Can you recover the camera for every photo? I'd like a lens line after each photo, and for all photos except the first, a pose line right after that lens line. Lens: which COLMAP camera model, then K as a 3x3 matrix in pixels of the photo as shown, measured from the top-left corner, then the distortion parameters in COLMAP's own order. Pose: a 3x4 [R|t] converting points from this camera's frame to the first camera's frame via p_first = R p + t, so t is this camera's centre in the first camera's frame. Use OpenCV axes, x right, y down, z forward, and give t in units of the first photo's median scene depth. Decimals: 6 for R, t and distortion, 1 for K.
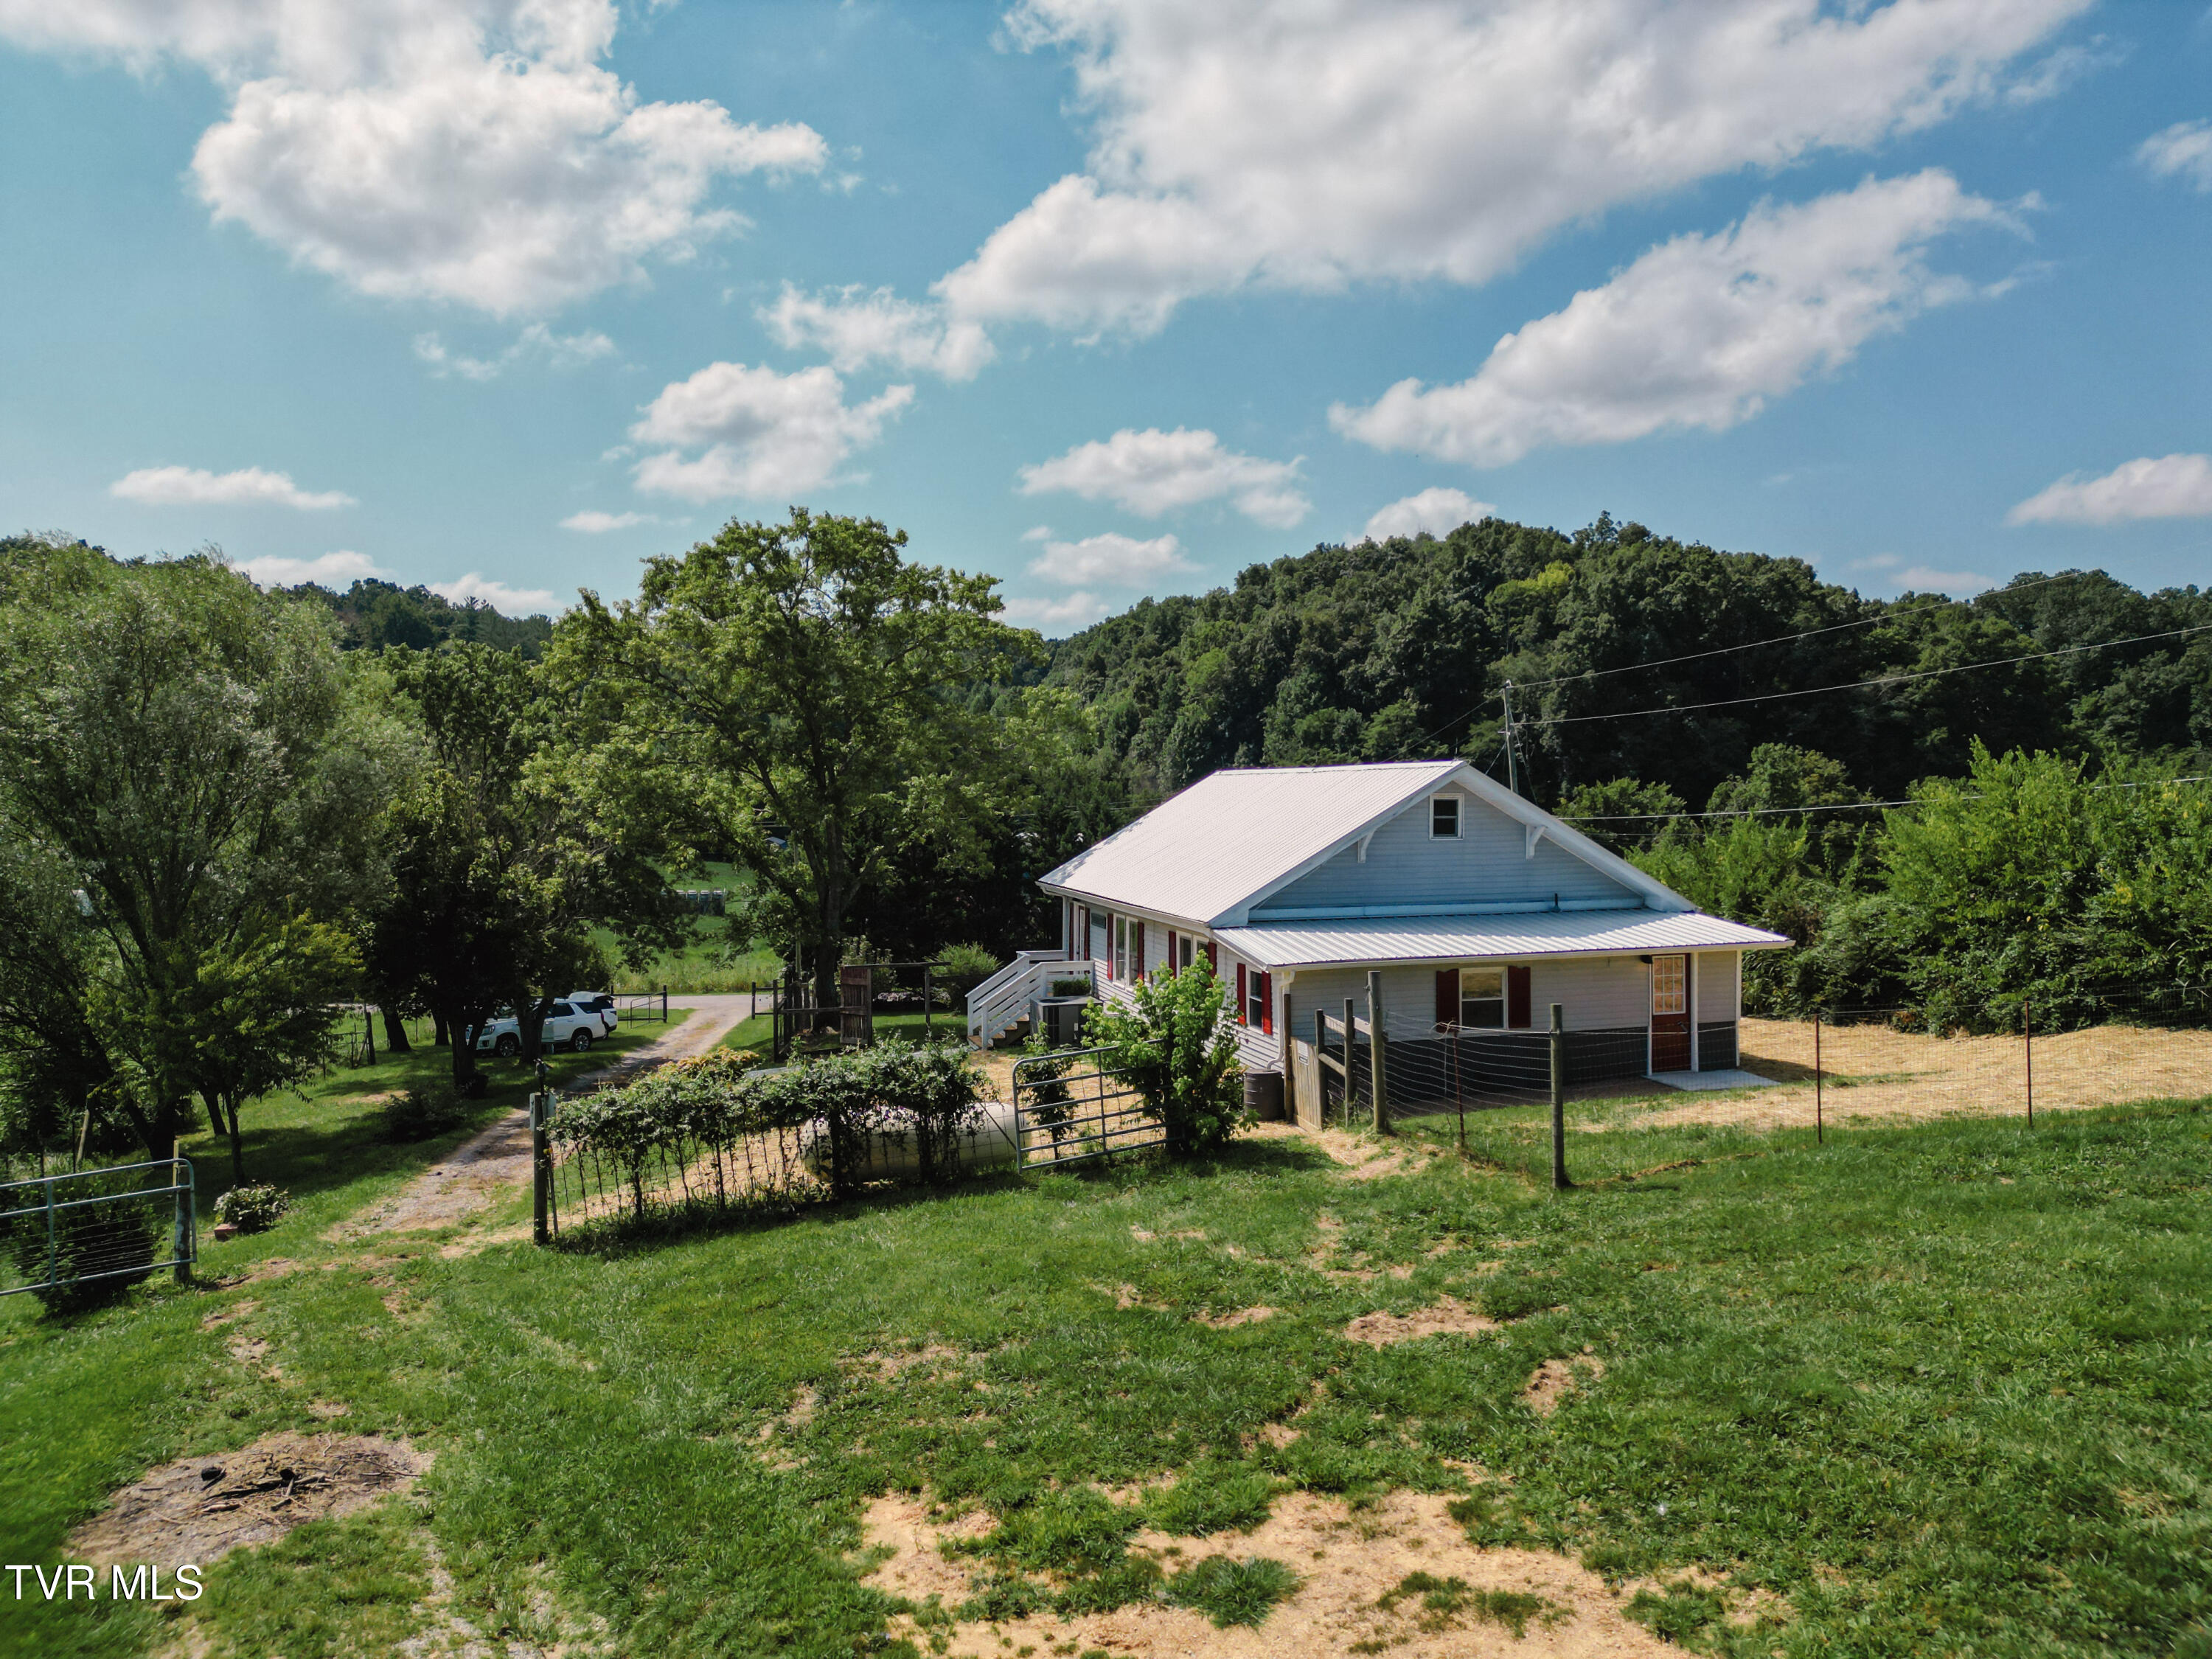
lens RADIAL K [[1531.8, 0, 1115.8], [0, 1531.8, 854.8], [0, 0, 1]] dist [0.088380, -0.091471]
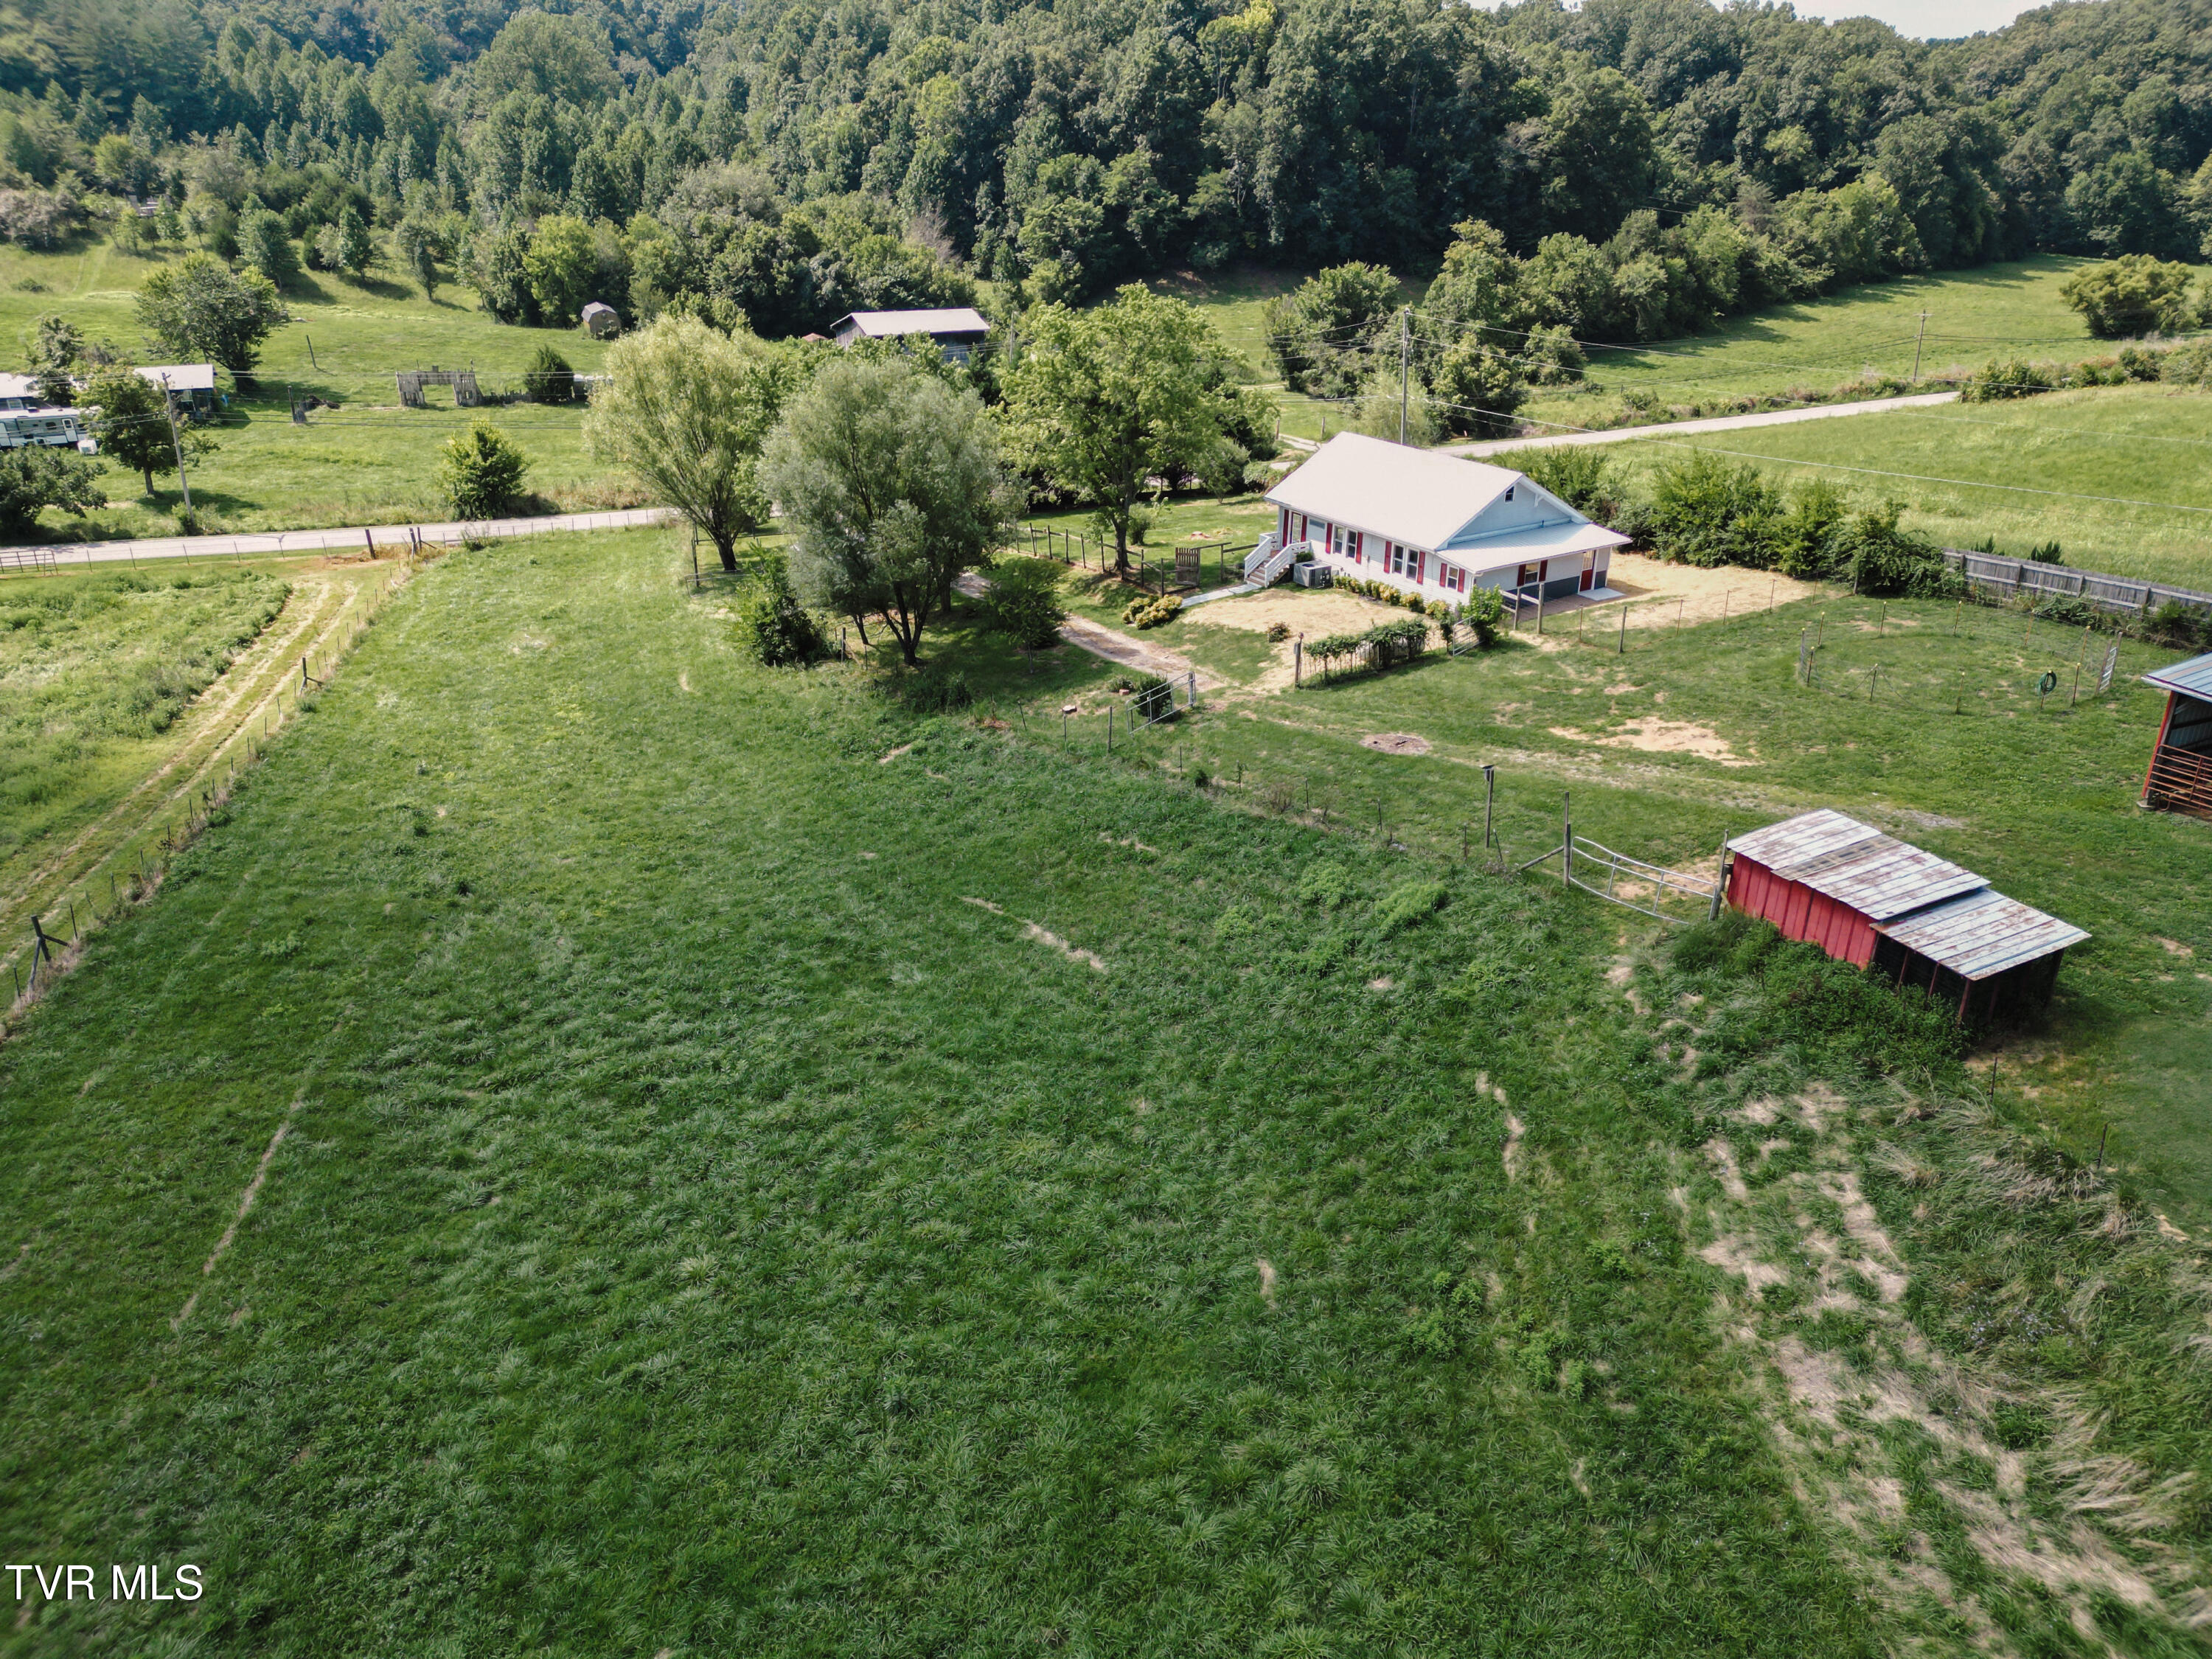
lens RADIAL K [[1530.1, 0, 1105.7], [0, 1530.1, 832.6], [0, 0, 1]] dist [0.079875, -0.080571]
pose [[0.966787, -0.103544, 0.233671, -0.146788], [0.007986, 0.926052, 0.377311, -0.064466], [-0.255460, -0.362914, 0.896122, -0.177141]]
